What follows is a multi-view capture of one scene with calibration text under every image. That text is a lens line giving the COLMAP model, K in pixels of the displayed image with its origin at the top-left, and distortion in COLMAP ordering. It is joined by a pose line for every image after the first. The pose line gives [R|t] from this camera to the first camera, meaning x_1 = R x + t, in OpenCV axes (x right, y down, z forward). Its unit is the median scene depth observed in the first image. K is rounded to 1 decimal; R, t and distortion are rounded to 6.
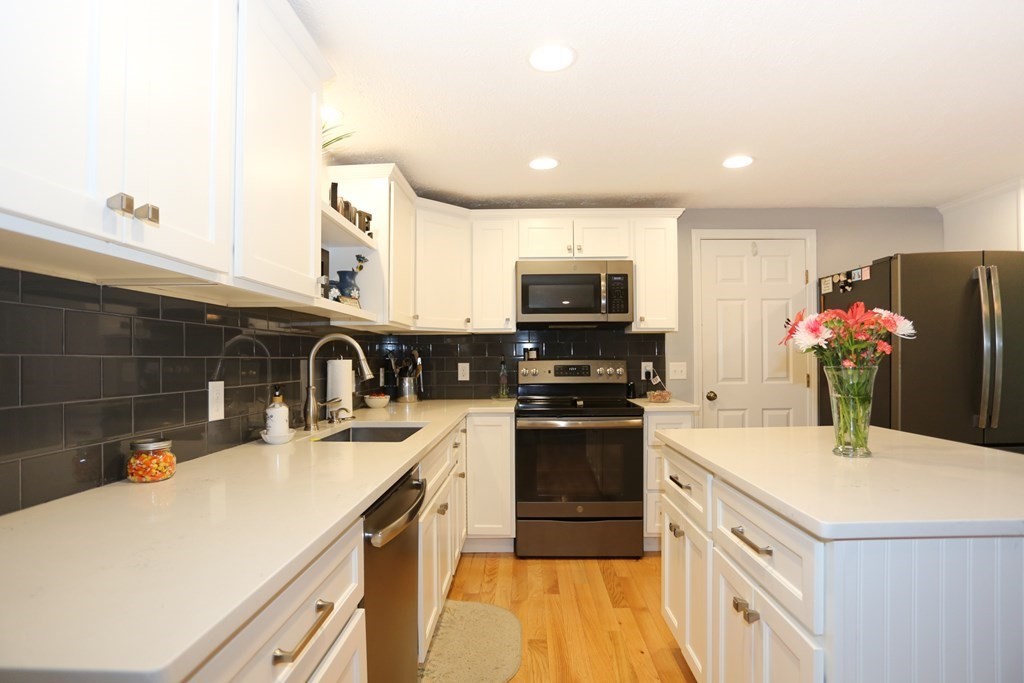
lens RADIAL K [[518.2, 0, 529.6], [0, 518.2, 356.1], [0, 0, 1]] dist [-0.024686, 0.000747]
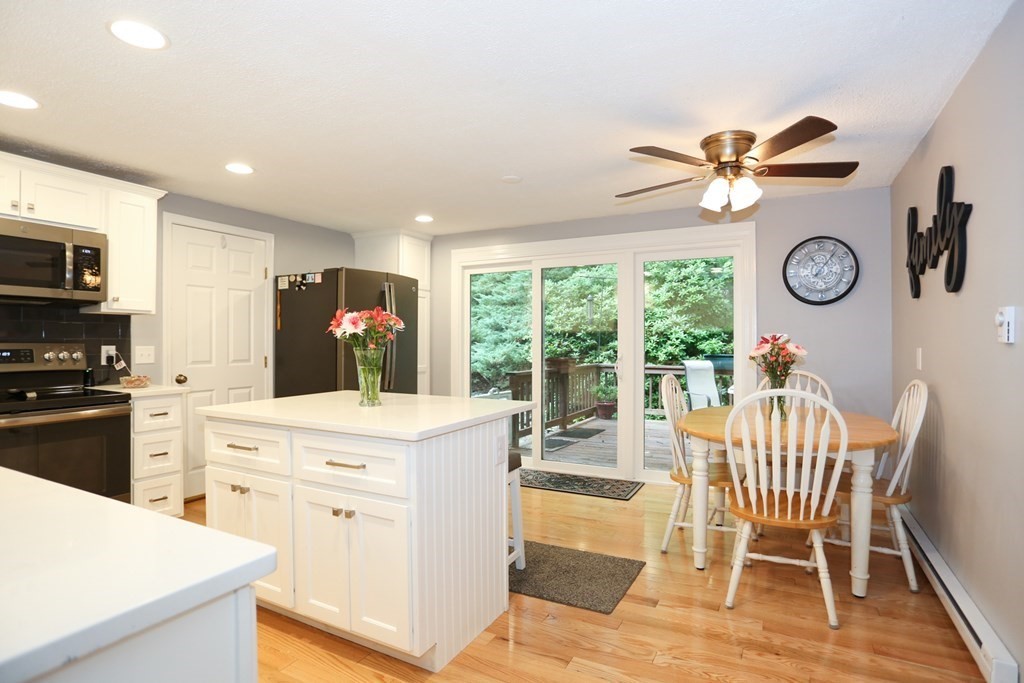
lens RADIAL K [[495.0, 0, 512.0], [0, 495.0, 341.5], [0, 0, 1]] dist [-0.077169, 0.030637]
pose [[0.482747, 0.008626, 0.875718, -0.178667], [-0.009290, 0.999946, -0.004729, 0.001661], [-0.875711, -0.005852, 0.482801, -0.030919]]
